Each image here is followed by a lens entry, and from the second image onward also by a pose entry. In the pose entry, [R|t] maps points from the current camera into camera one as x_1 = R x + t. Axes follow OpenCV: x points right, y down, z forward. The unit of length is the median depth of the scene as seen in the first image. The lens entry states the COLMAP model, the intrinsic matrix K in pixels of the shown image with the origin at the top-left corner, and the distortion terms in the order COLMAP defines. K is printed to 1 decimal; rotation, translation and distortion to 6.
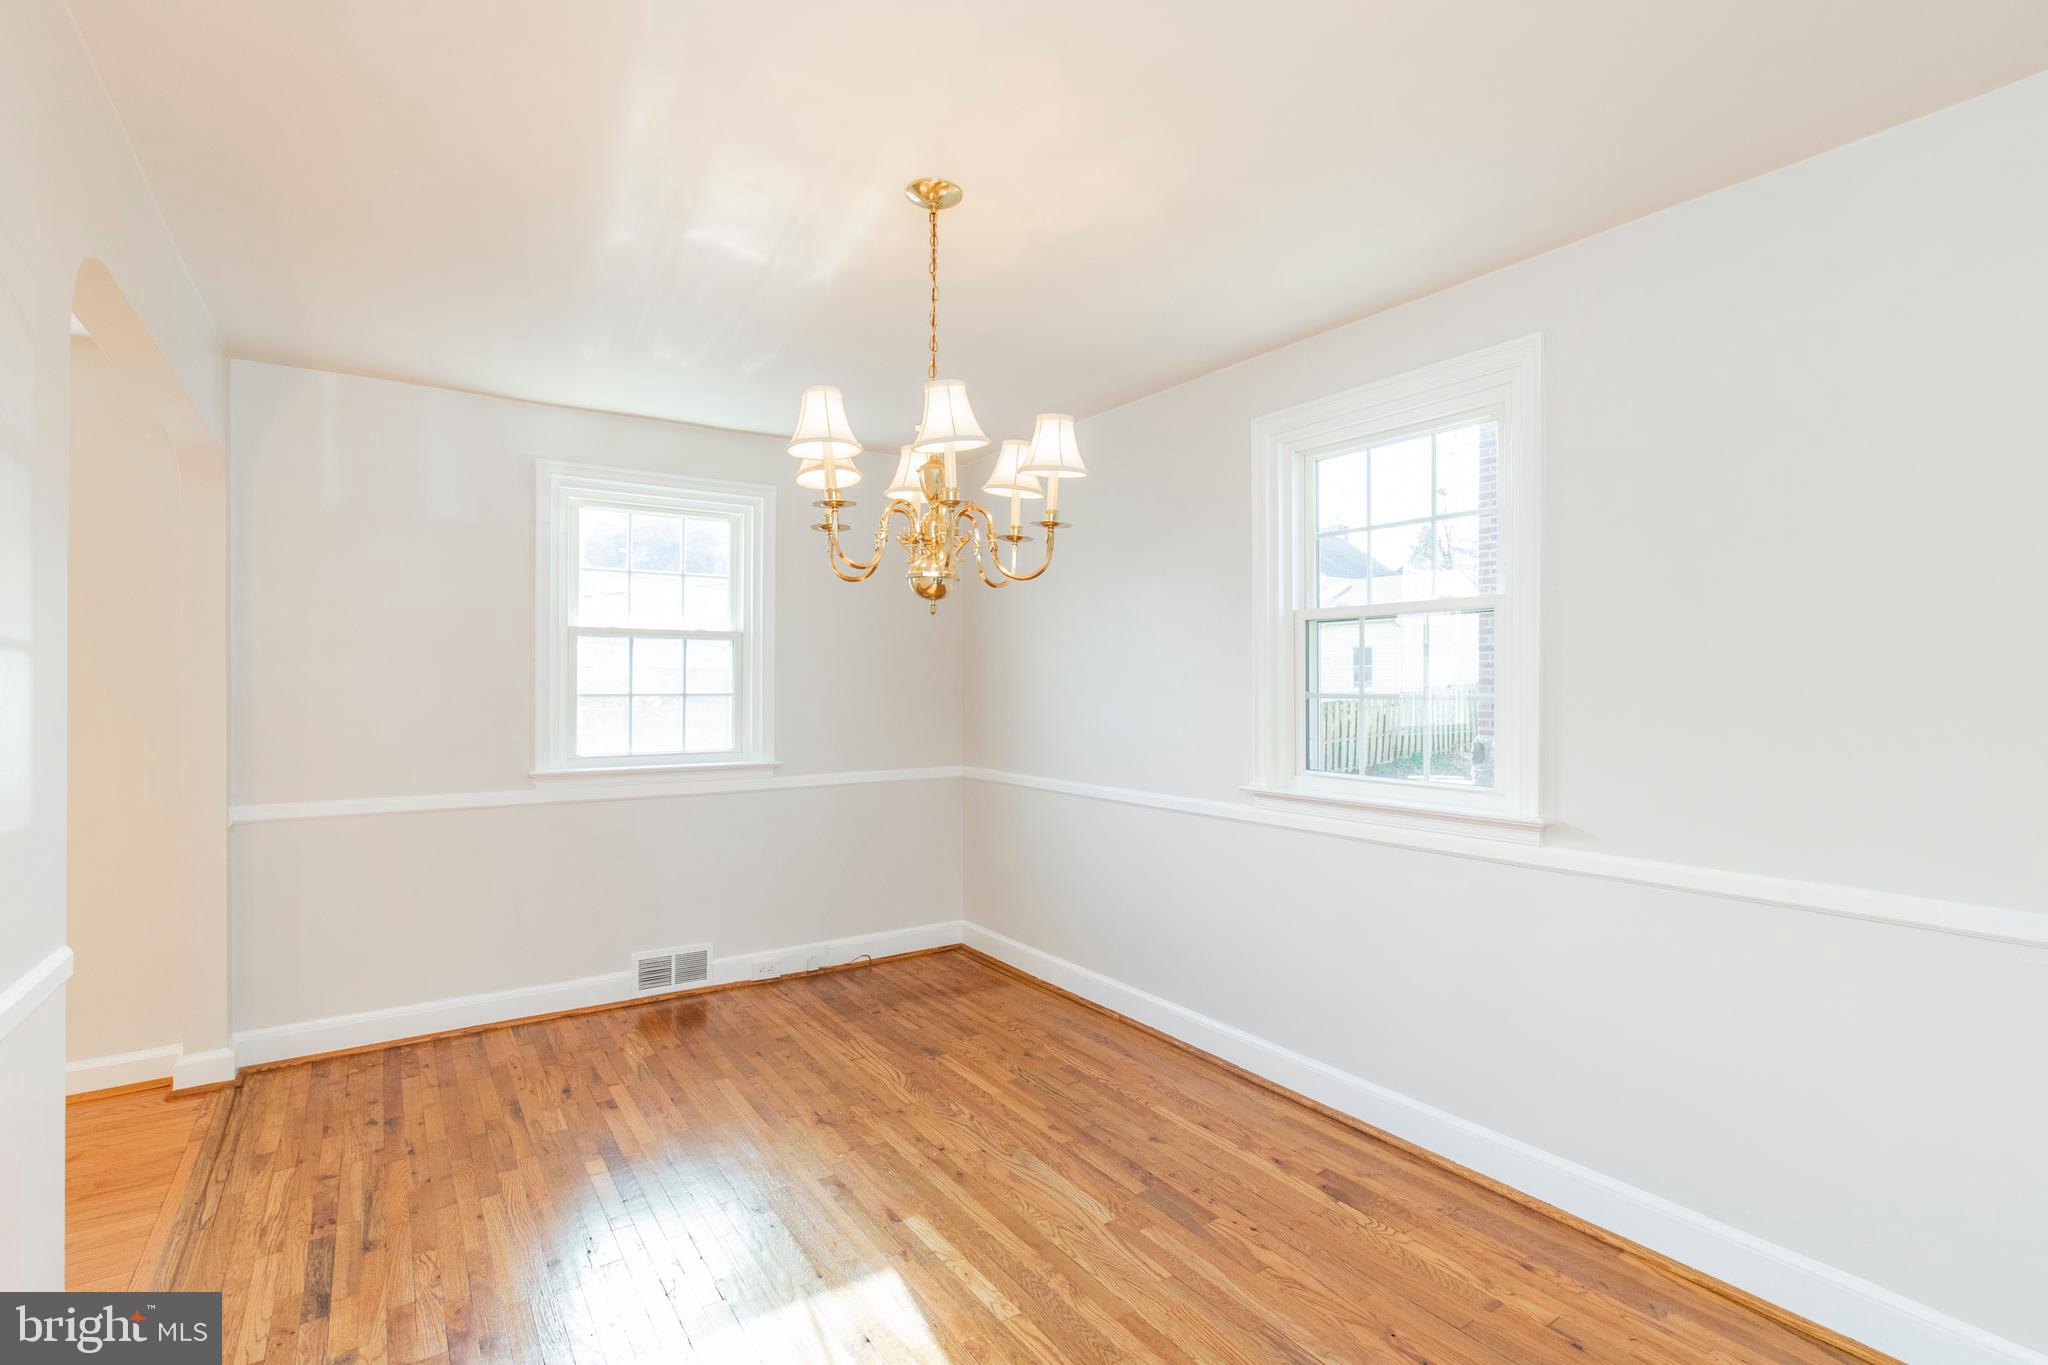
lens RADIAL K [[964.6, 0, 1019.6], [0, 964.6, 681.0], [0, 0, 1]] dist [-0.000229, -0.000191]
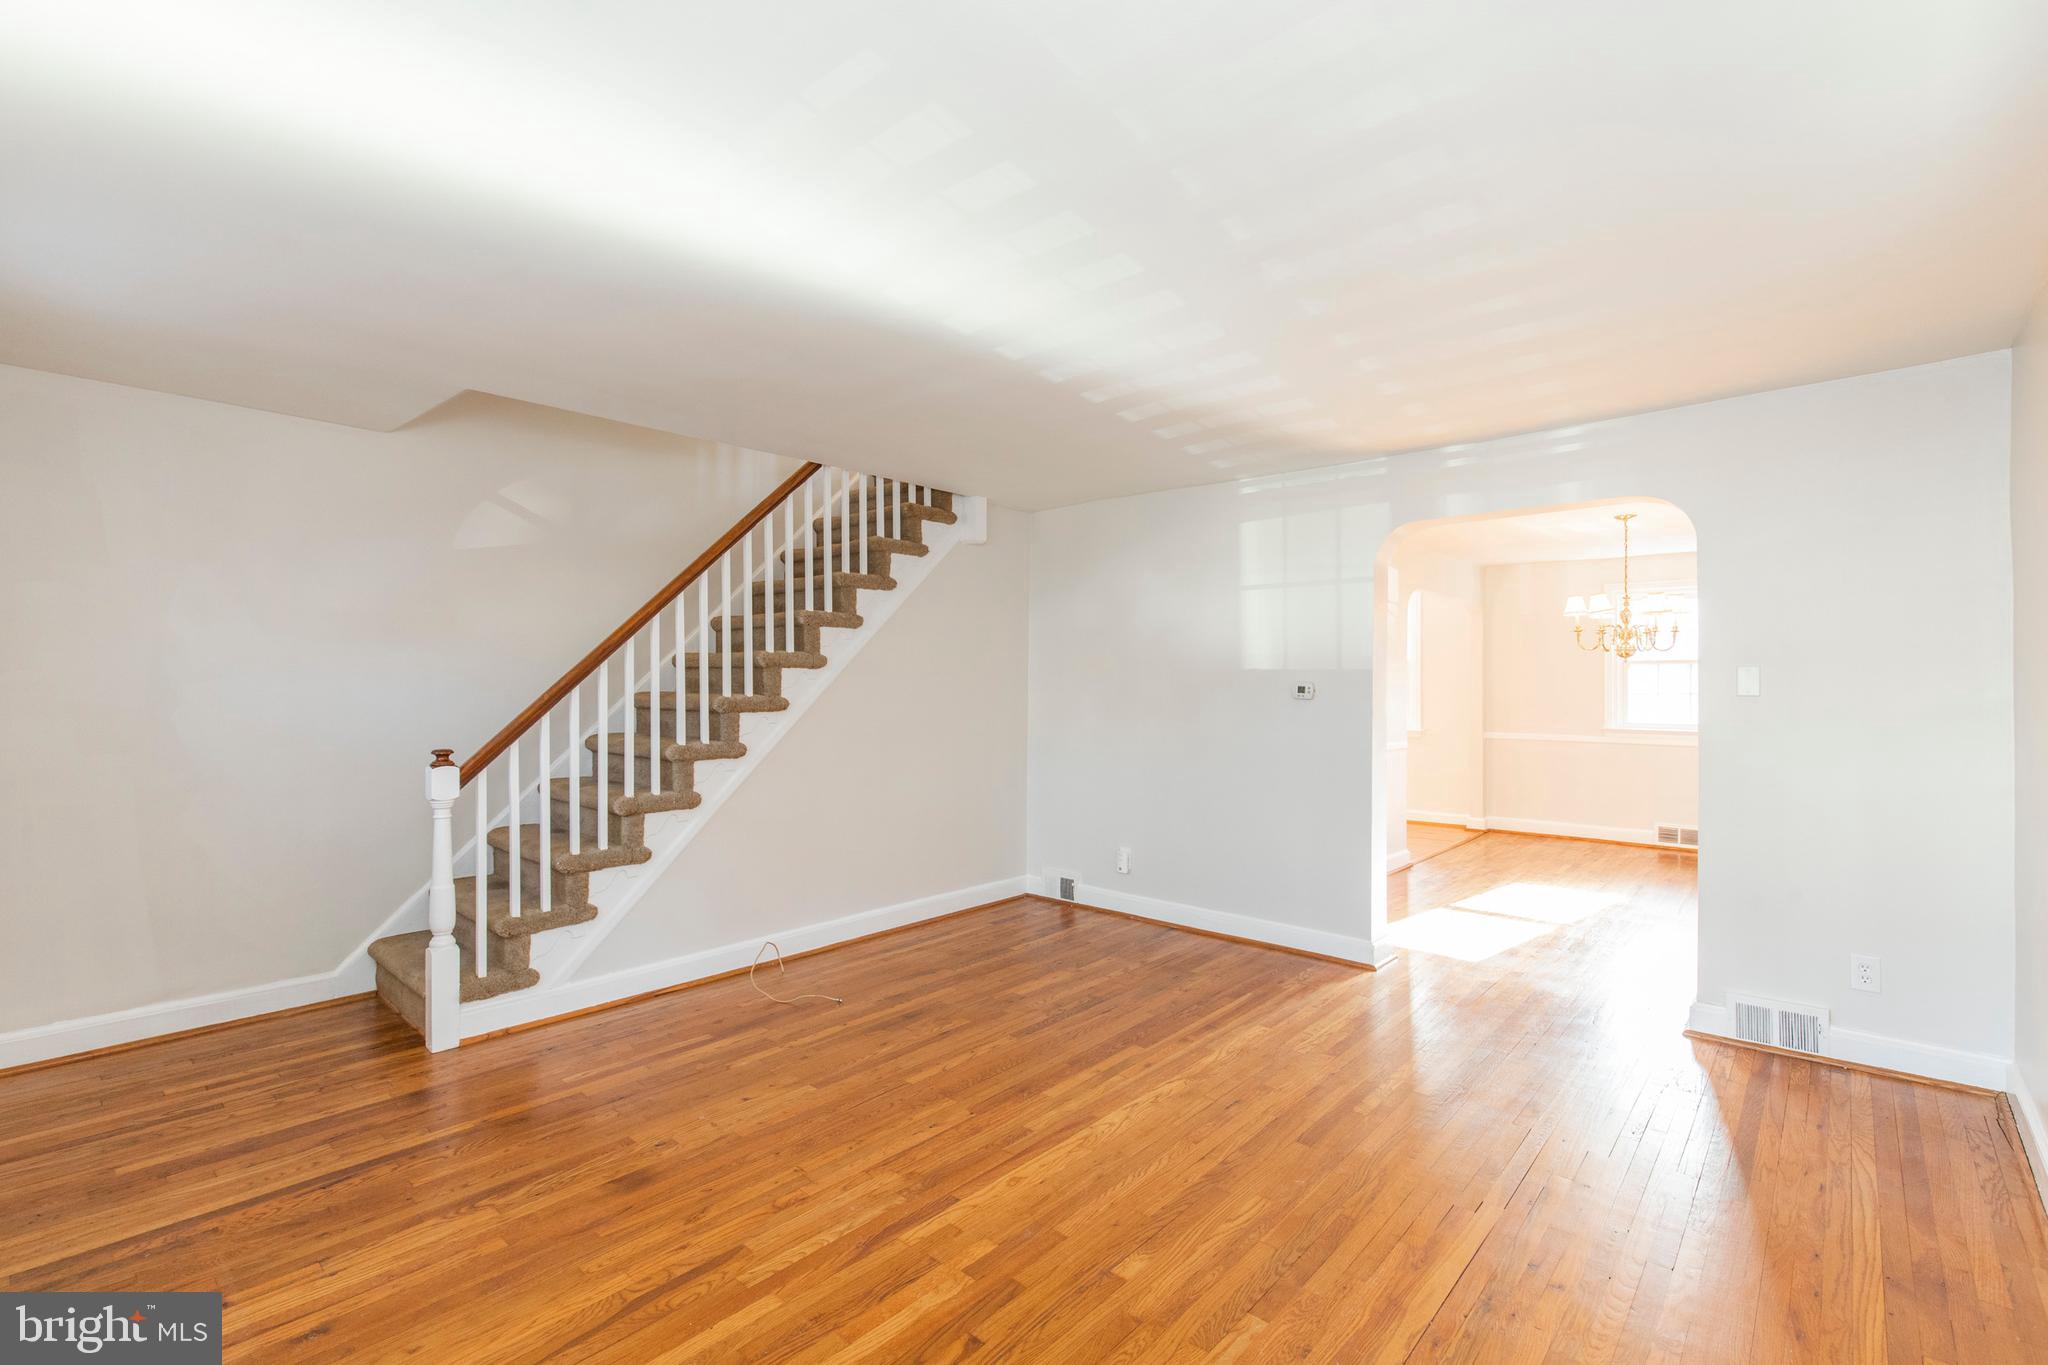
lens RADIAL K [[940.4, 0, 1015.4], [0, 940.4, 685.7], [0, 0, 1]] dist [0.004041, -0.000409]
pose [[0.250634, 0.001645, -0.968080, 1.395622], [-0.003581, 0.999993, 0.000772, 0.003374], [0.968075, 0.003273, 0.250638, -0.933925]]
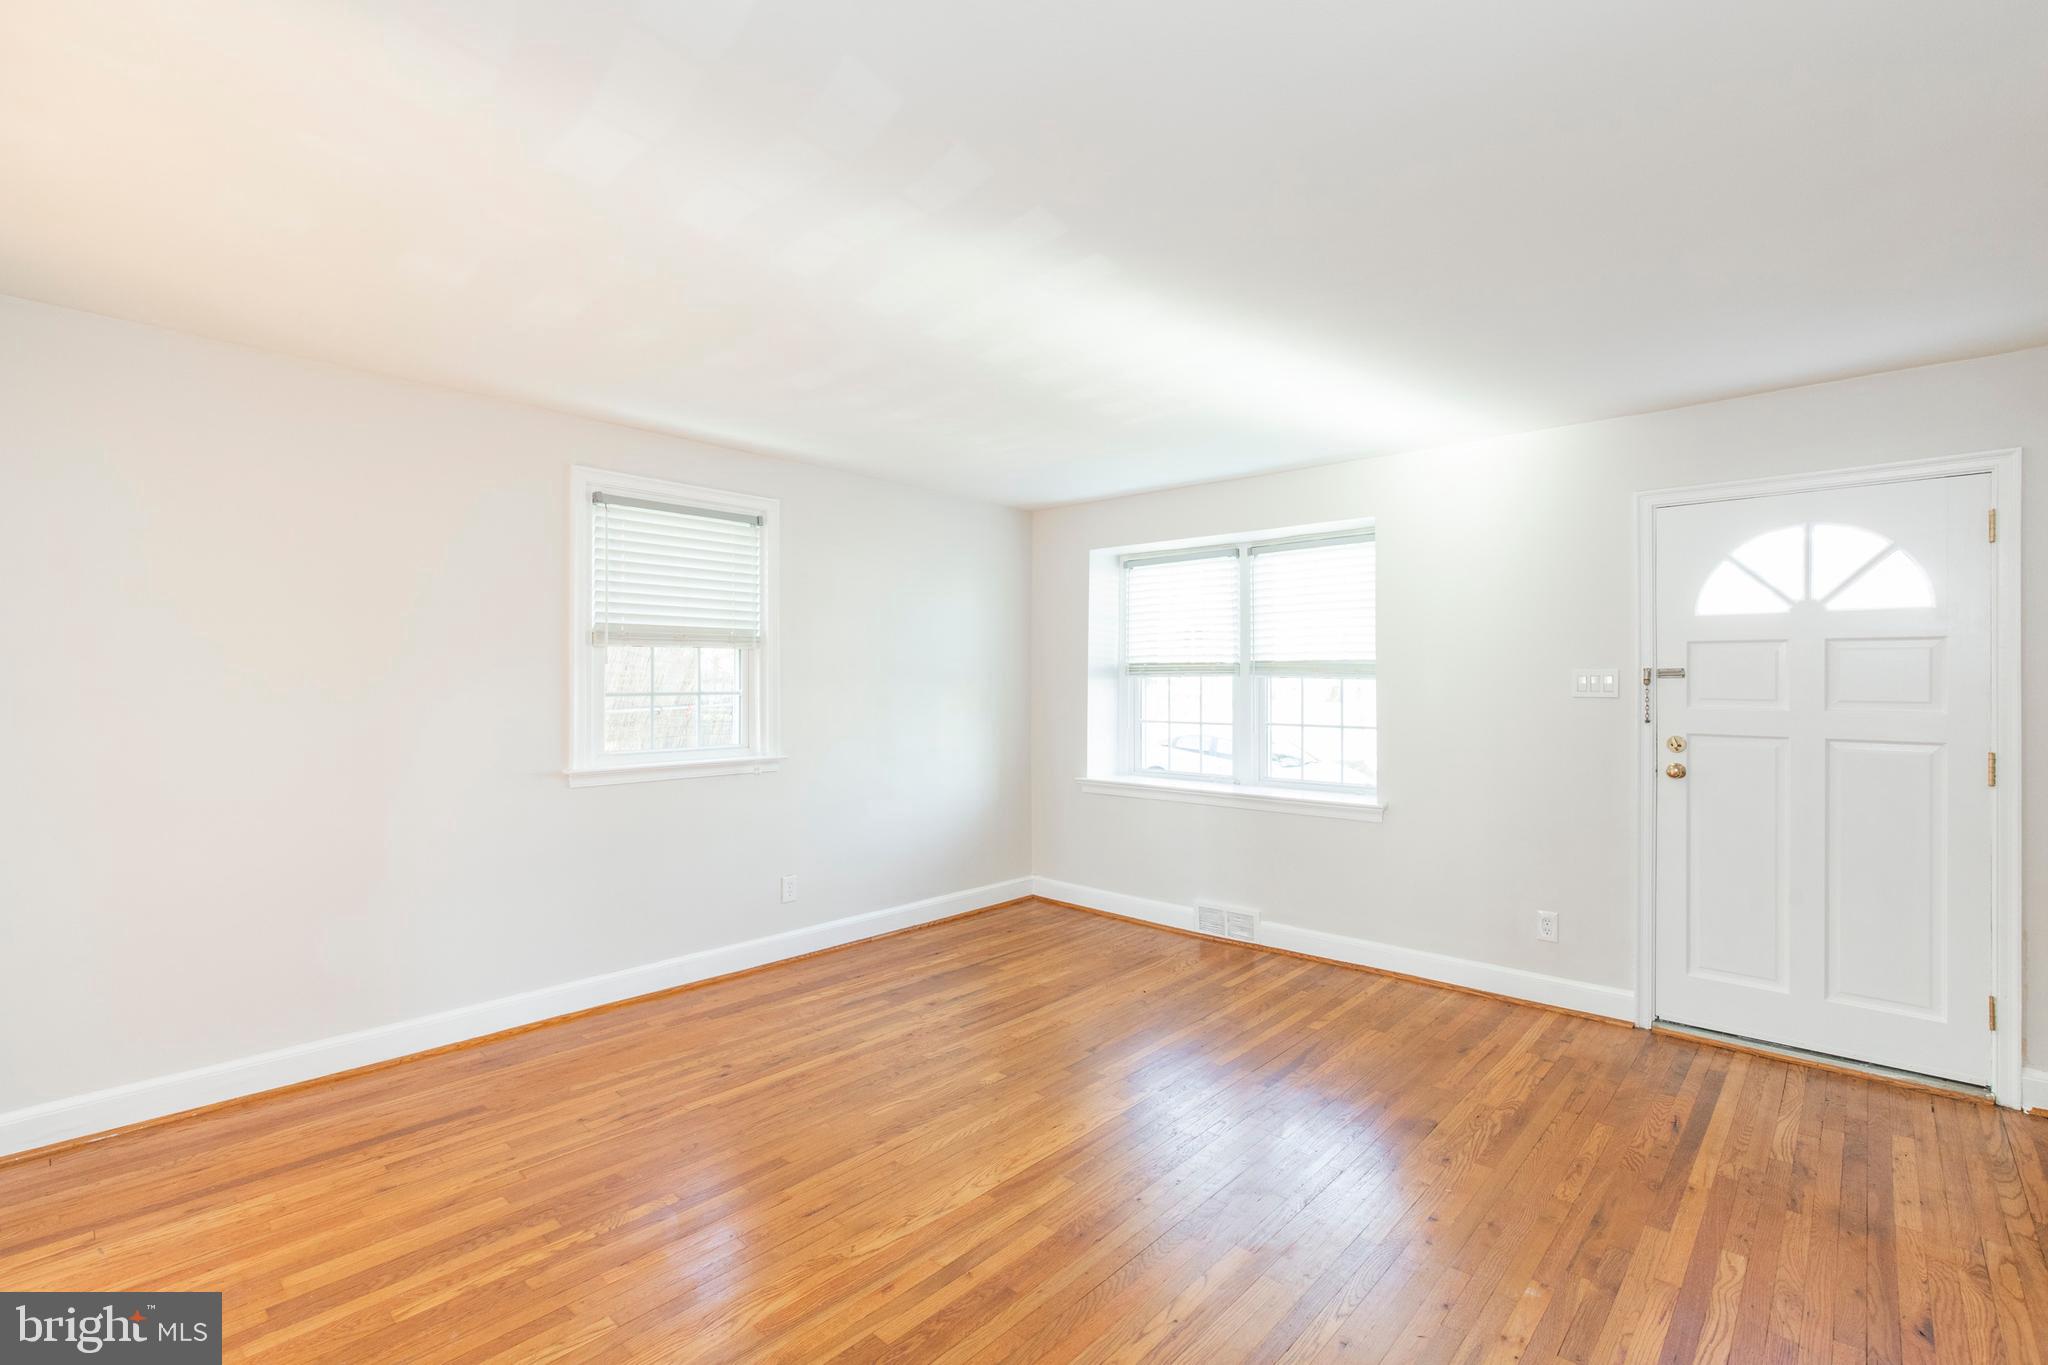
lens RADIAL K [[940.4, 0, 1015.4], [0, 940.4, 685.7], [0, 0, 1]] dist [0.004041, -0.000409]
pose [[-0.242857, -0.011240, 0.969997, -0.200436], [0.000028, 0.999933, 0.011593, -0.007470], [-0.970062, 0.002842, -0.242840, -0.466427]]
